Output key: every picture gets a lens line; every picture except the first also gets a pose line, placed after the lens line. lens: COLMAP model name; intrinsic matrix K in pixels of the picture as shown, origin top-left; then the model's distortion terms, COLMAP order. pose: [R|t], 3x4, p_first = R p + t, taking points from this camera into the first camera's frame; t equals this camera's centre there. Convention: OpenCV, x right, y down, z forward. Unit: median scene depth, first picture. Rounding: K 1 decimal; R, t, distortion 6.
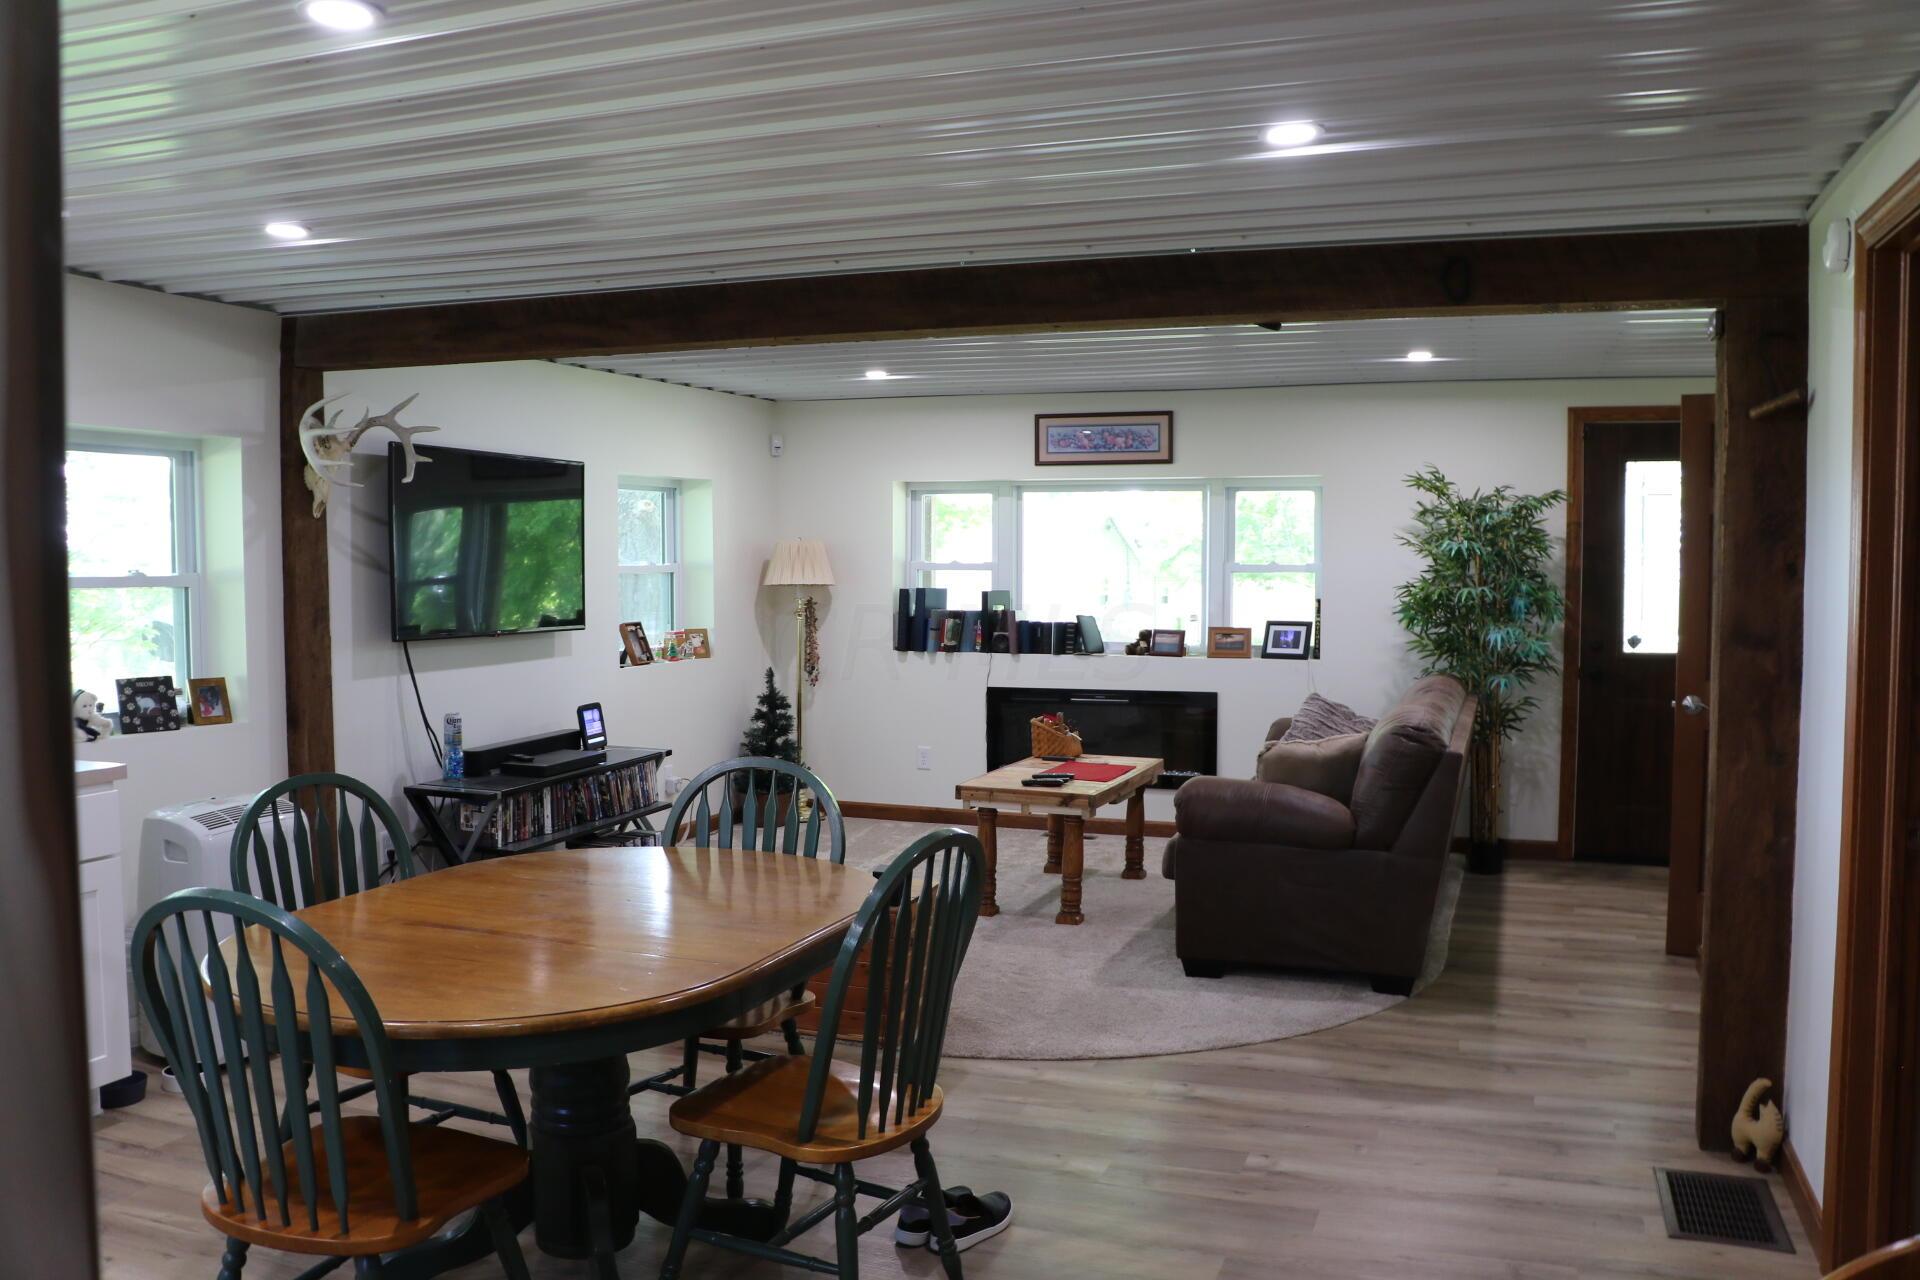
lens RADIAL K [[1589.0, 0, 961.4], [0, 1589.0, 650.5], [0, 0, 1]] dist [-0.155195, 0.108422]
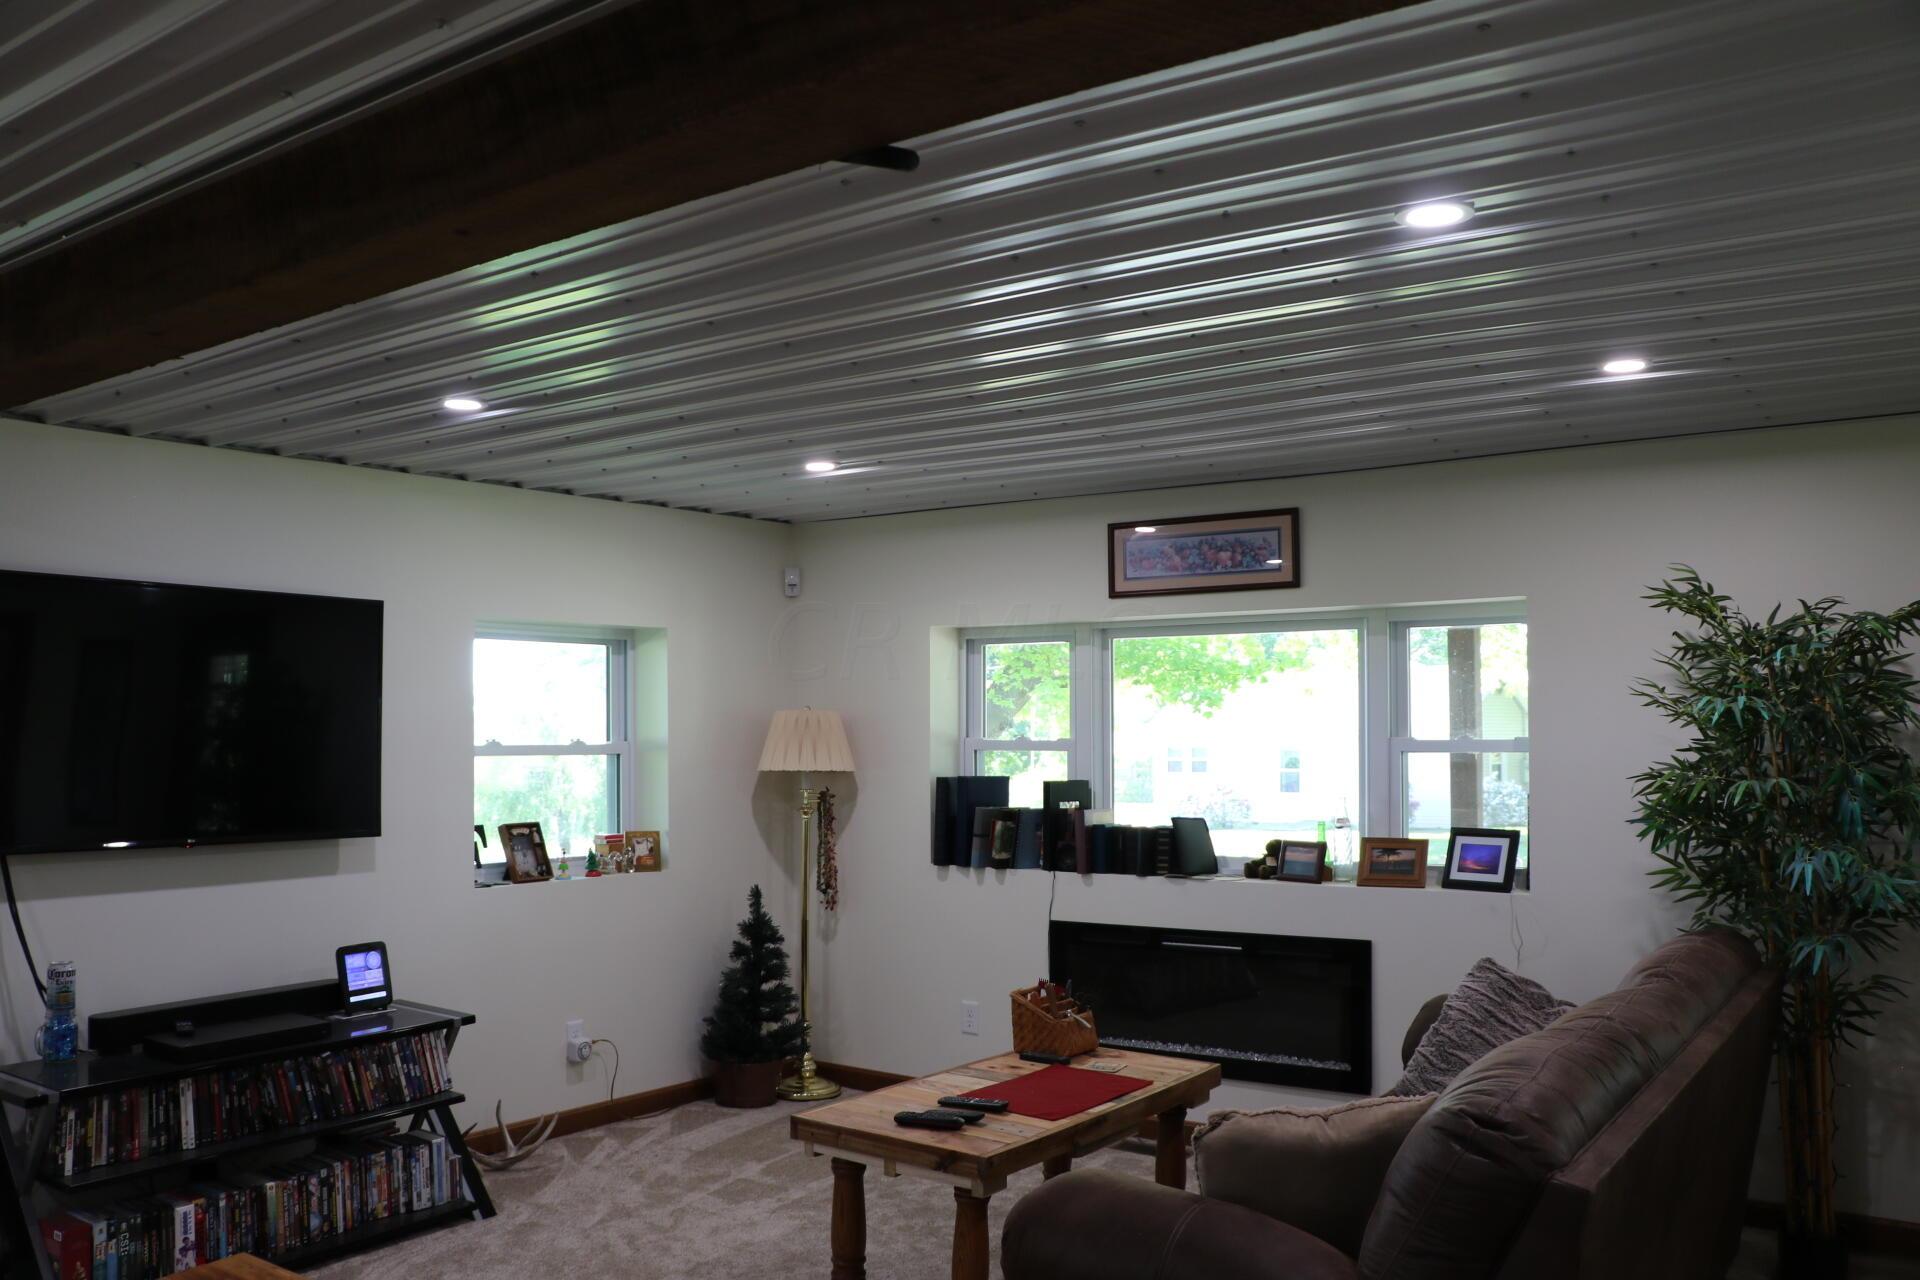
lens RADIAL K [[1589.0, 0, 946.6], [0, 1589.0, 638.5], [0, 0, 1]] dist [-0.155195, 0.108422]
pose [[0.962391, -0.020710, -0.270878, 0.168241], [-0.010490, 0.993514, -0.113229, -0.021285], [0.271466, 0.111812, 0.955931, 0.333989]]
